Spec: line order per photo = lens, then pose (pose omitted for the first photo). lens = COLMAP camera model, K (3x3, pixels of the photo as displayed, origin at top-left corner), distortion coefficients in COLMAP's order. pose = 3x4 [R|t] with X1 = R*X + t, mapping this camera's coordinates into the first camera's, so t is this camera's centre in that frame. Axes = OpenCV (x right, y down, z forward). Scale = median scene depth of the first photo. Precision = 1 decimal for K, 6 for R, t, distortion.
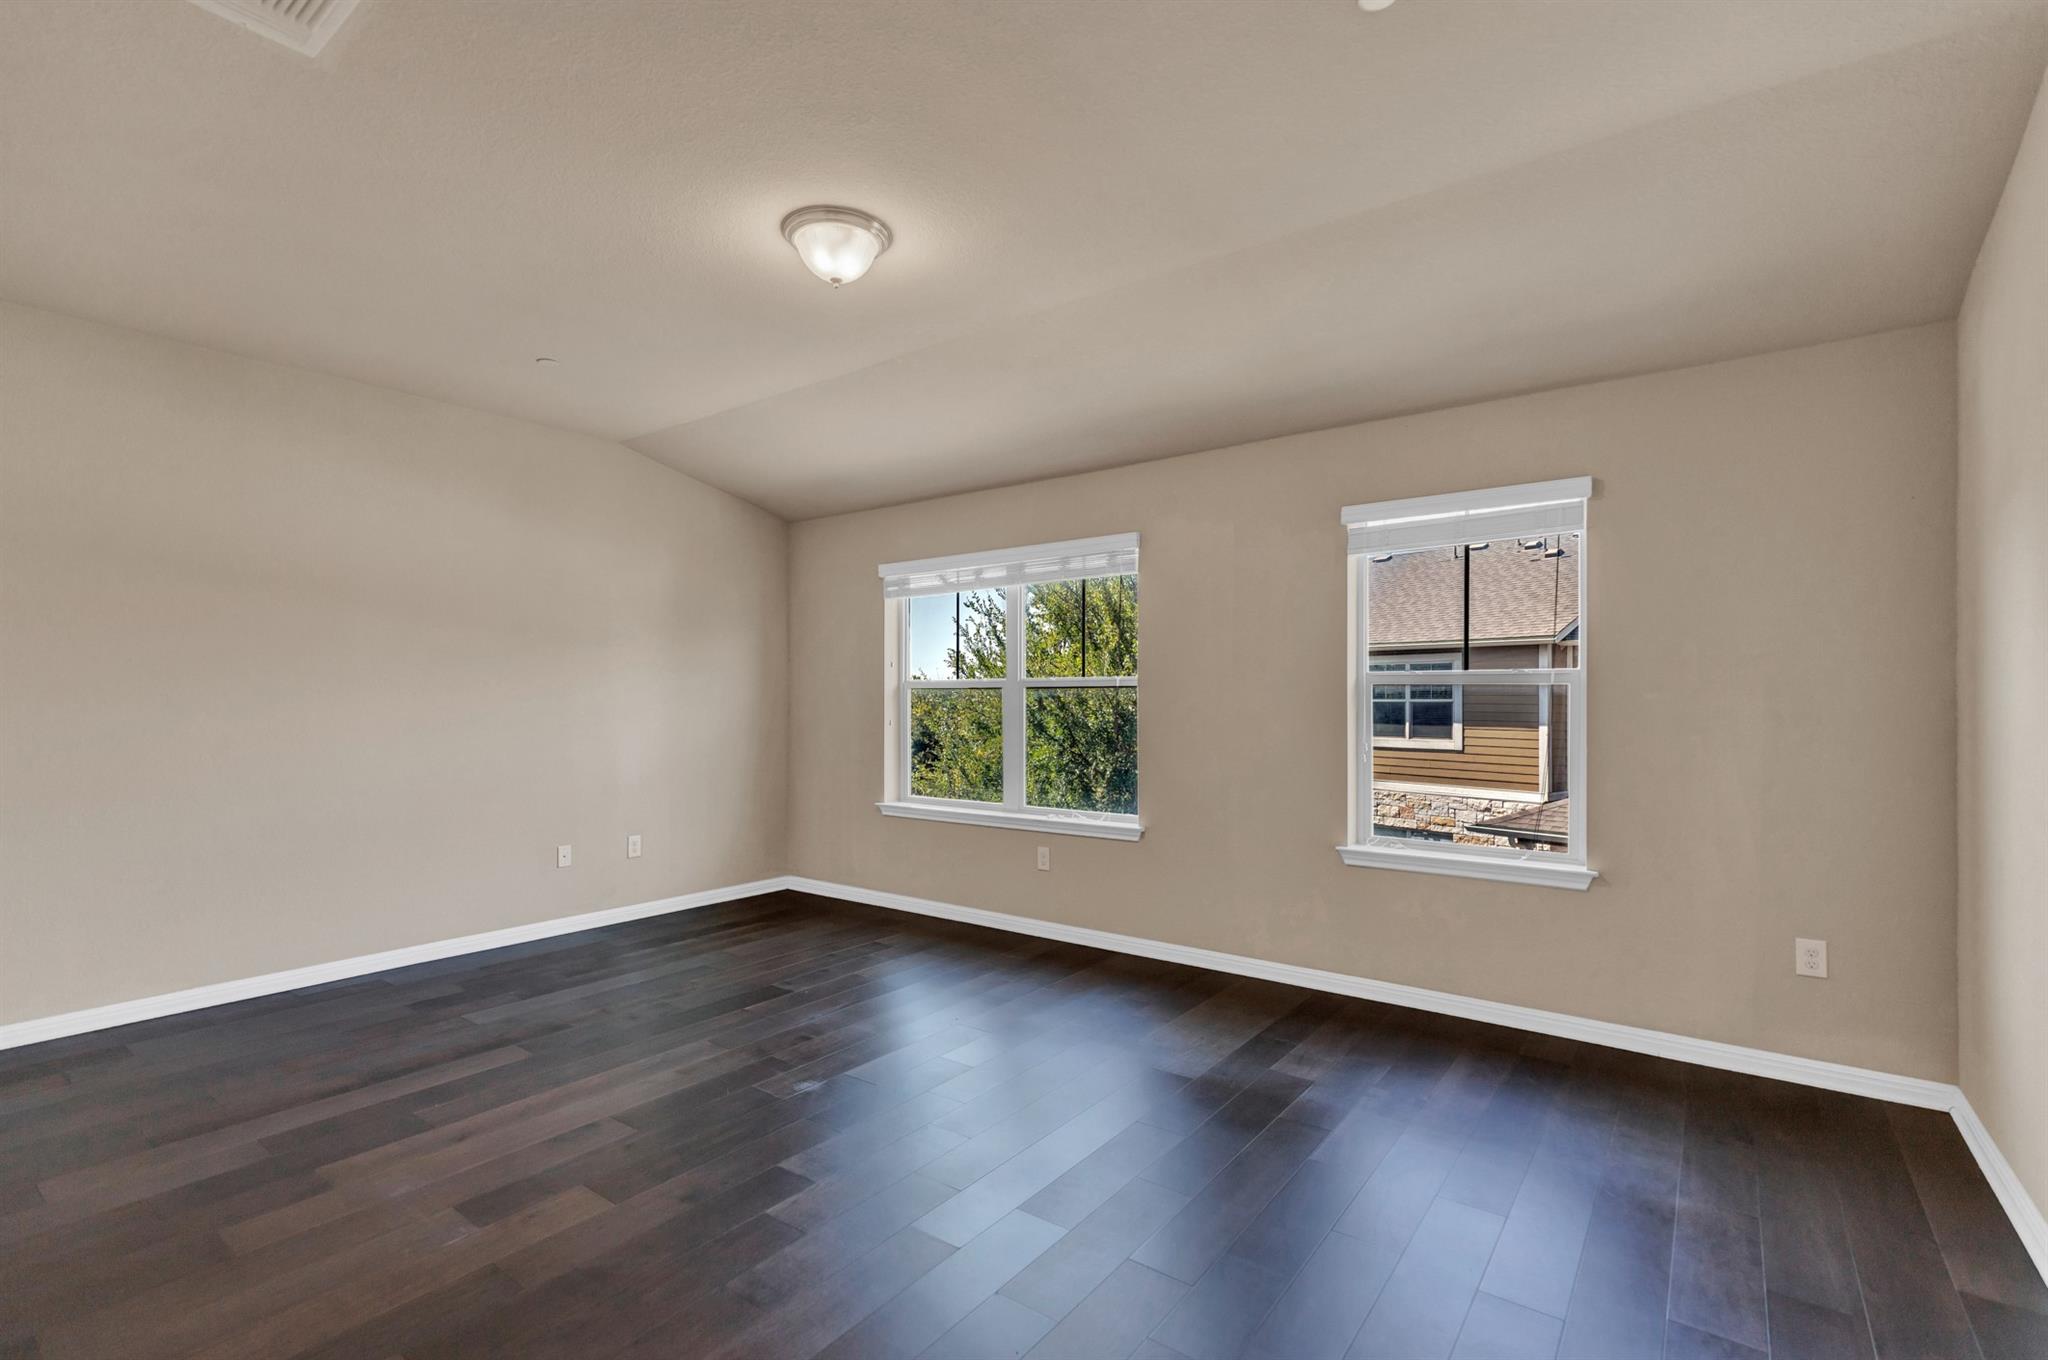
lens RADIAL K [[944.8, 0, 1014.2], [0, 944.8, 693.1], [0, 0, 1]] dist [0.003031, 0.000482]
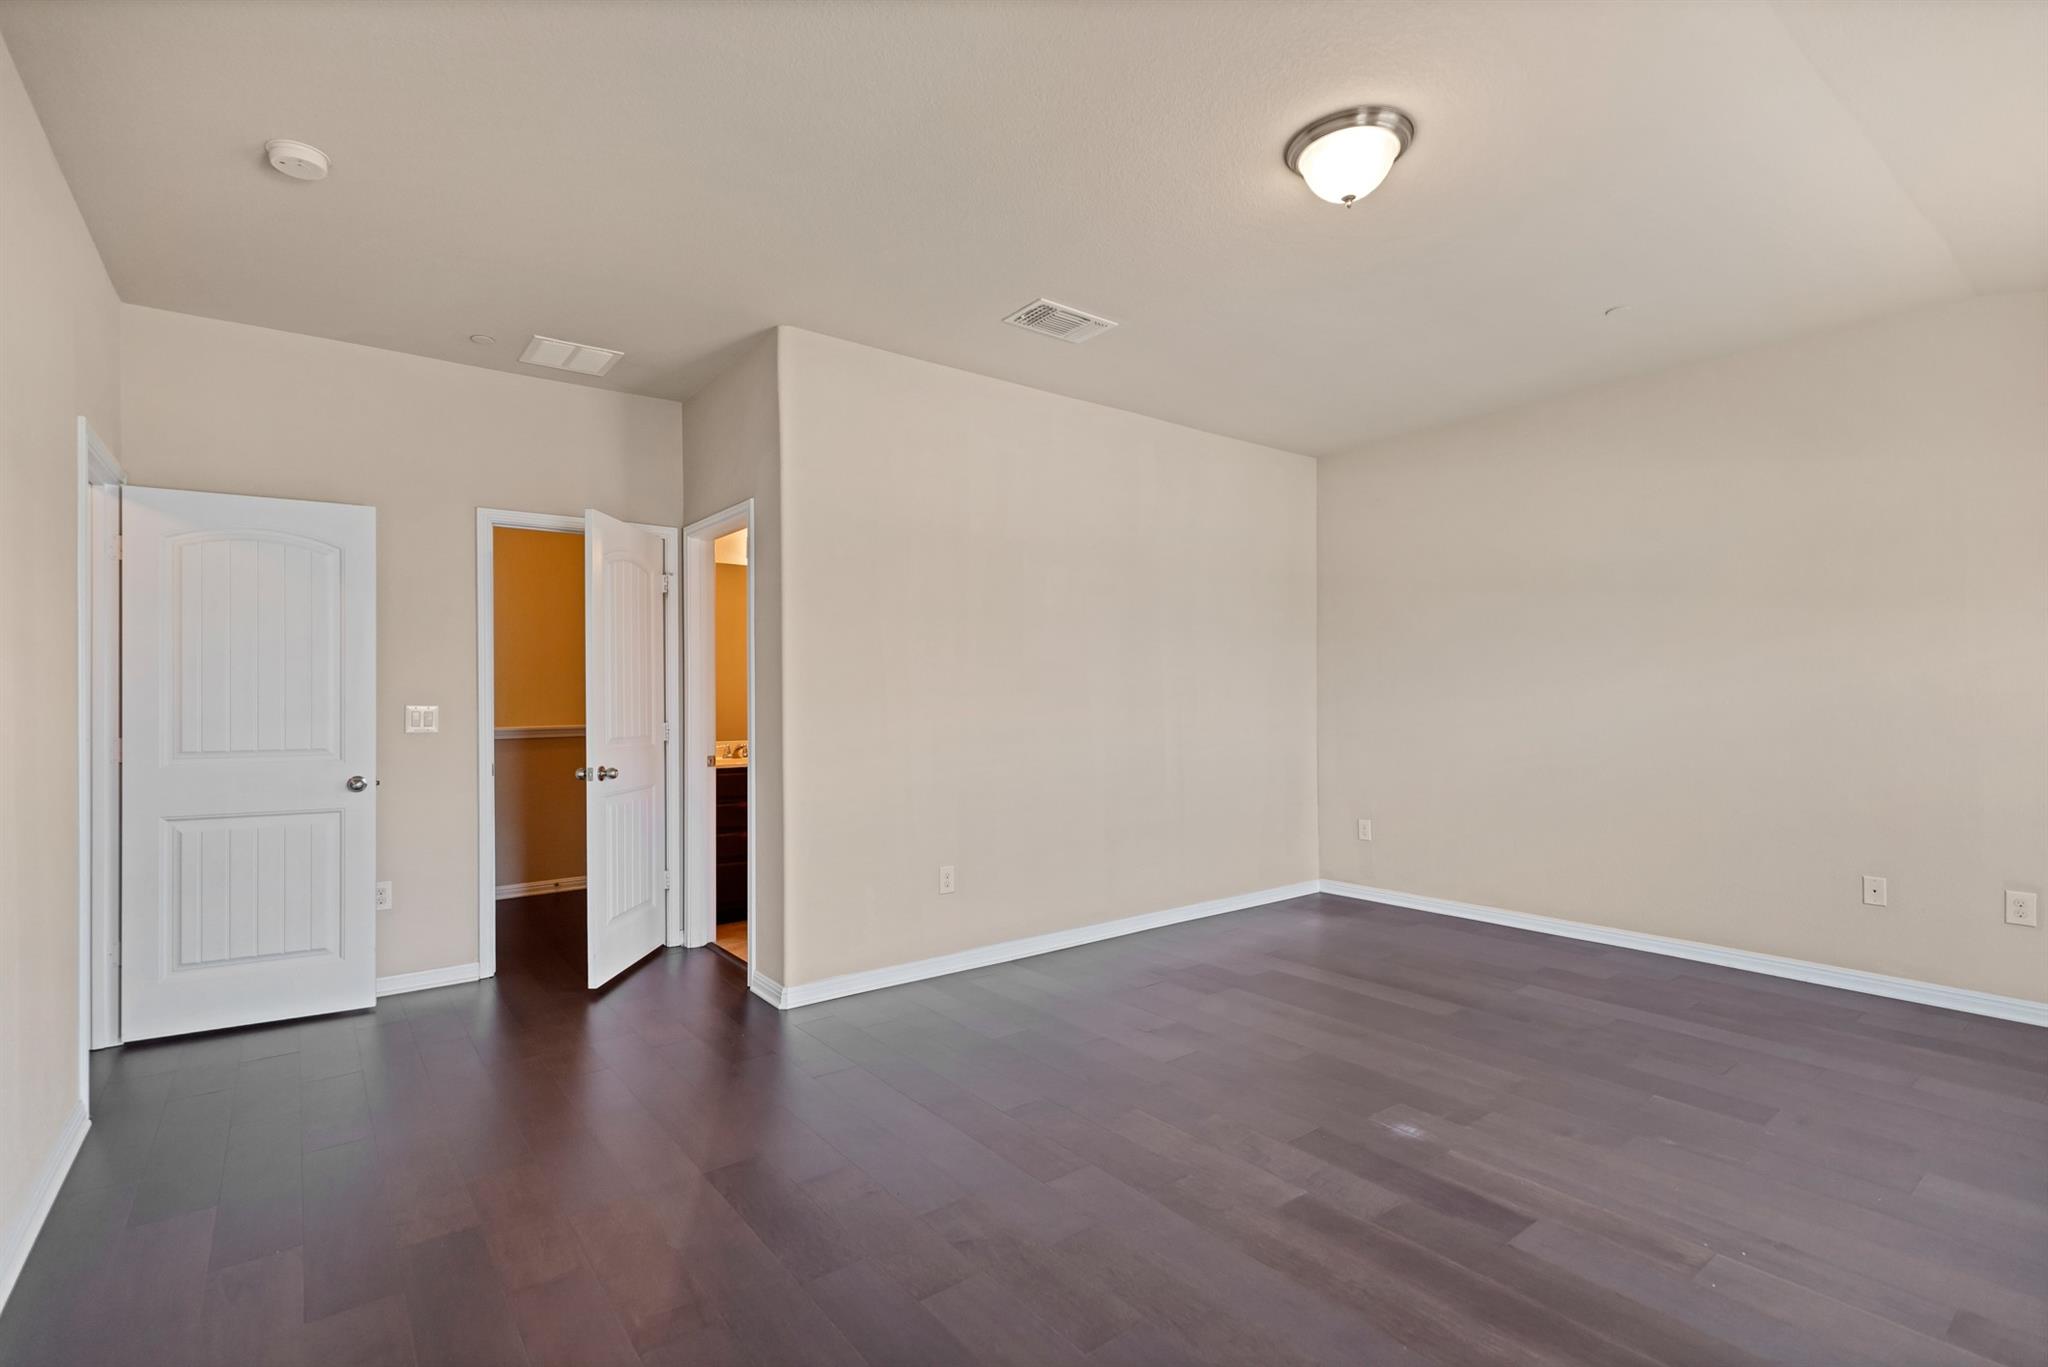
lens RADIAL K [[944.8, 0, 1014.2], [0, 944.8, 696.6], [0, 0, 1]] dist [0.003031, 0.000482]
pose [[-0.269945, 0.002468, -0.962873, 0.581209], [0.009906, 0.999951, -0.000214, 0.016260], [0.962825, -0.009596, -0.269956, 0.738768]]
